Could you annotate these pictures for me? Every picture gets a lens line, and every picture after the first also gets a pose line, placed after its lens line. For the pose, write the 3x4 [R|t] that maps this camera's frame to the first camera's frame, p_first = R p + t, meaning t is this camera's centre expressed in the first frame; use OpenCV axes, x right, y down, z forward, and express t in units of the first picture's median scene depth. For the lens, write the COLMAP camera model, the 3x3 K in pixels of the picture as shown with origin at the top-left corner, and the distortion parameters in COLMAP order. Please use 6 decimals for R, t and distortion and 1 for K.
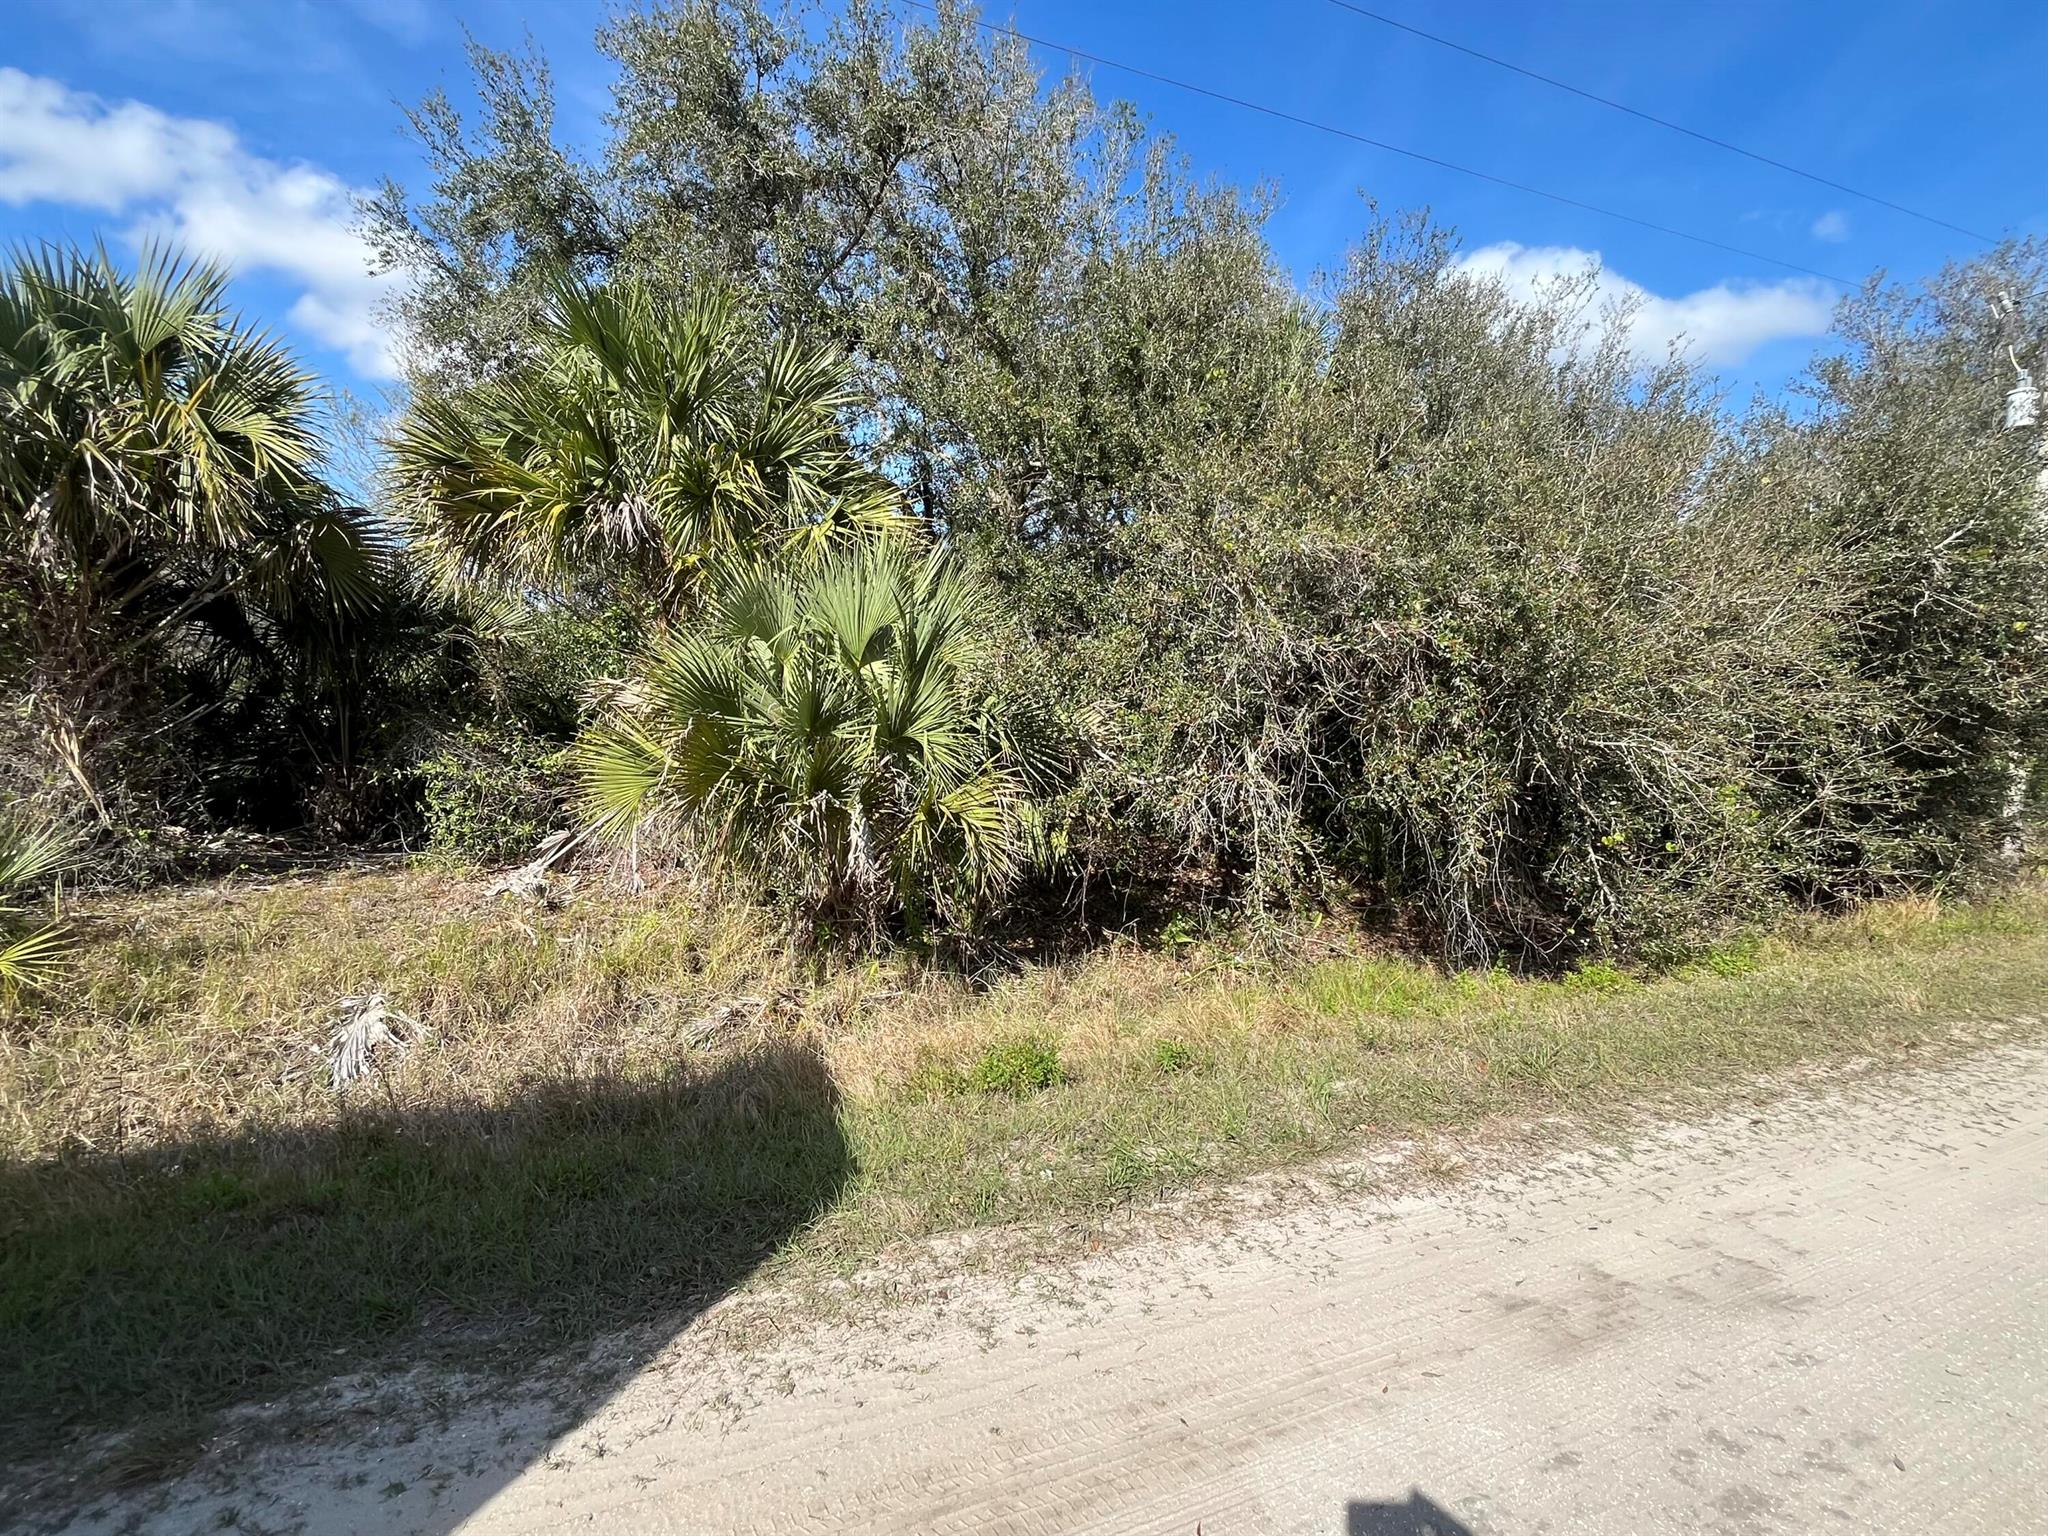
lens RADIAL K [[930.8, 0, 1023.5], [0, 930.8, 761.1], [0, 0, 1]] dist [0.001659, 0.000495]
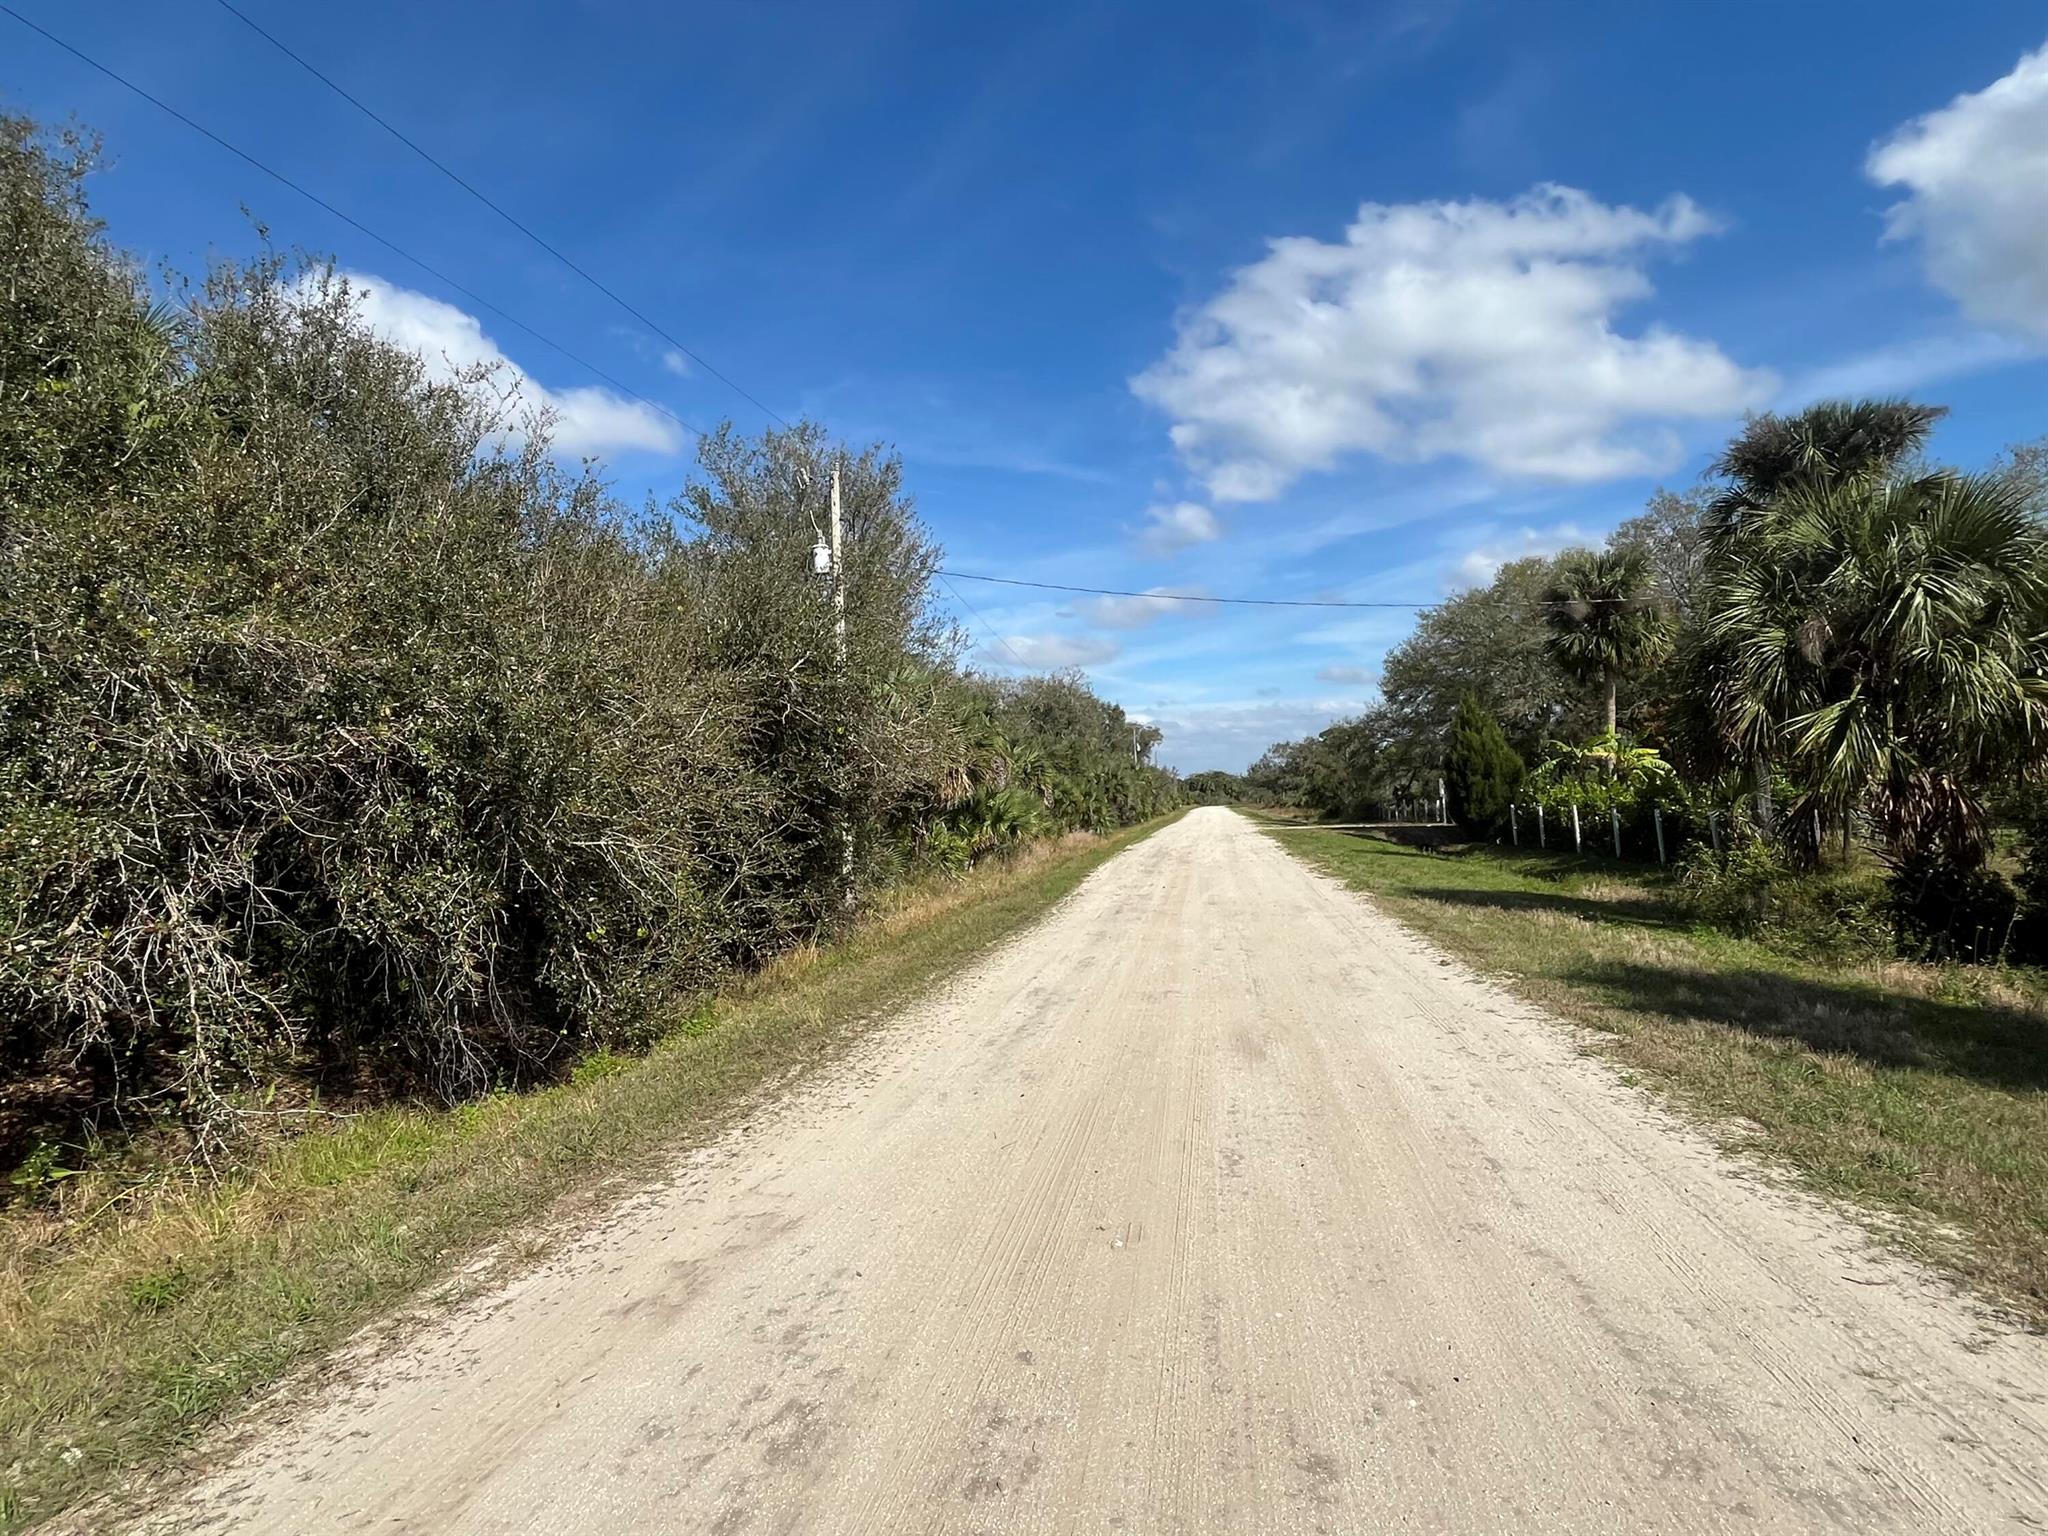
lens RADIAL K [[1093.4, 0, 1024.9], [0, 1093.4, 753.0], [0, 0, 1]] dist [-0.005772, -0.000866]
pose [[0.551792, -0.016090, 0.833827, -0.116826], [0.105459, 0.993134, -0.050624, -0.004700], [-0.827287, 0.115868, 0.549700, -0.096150]]
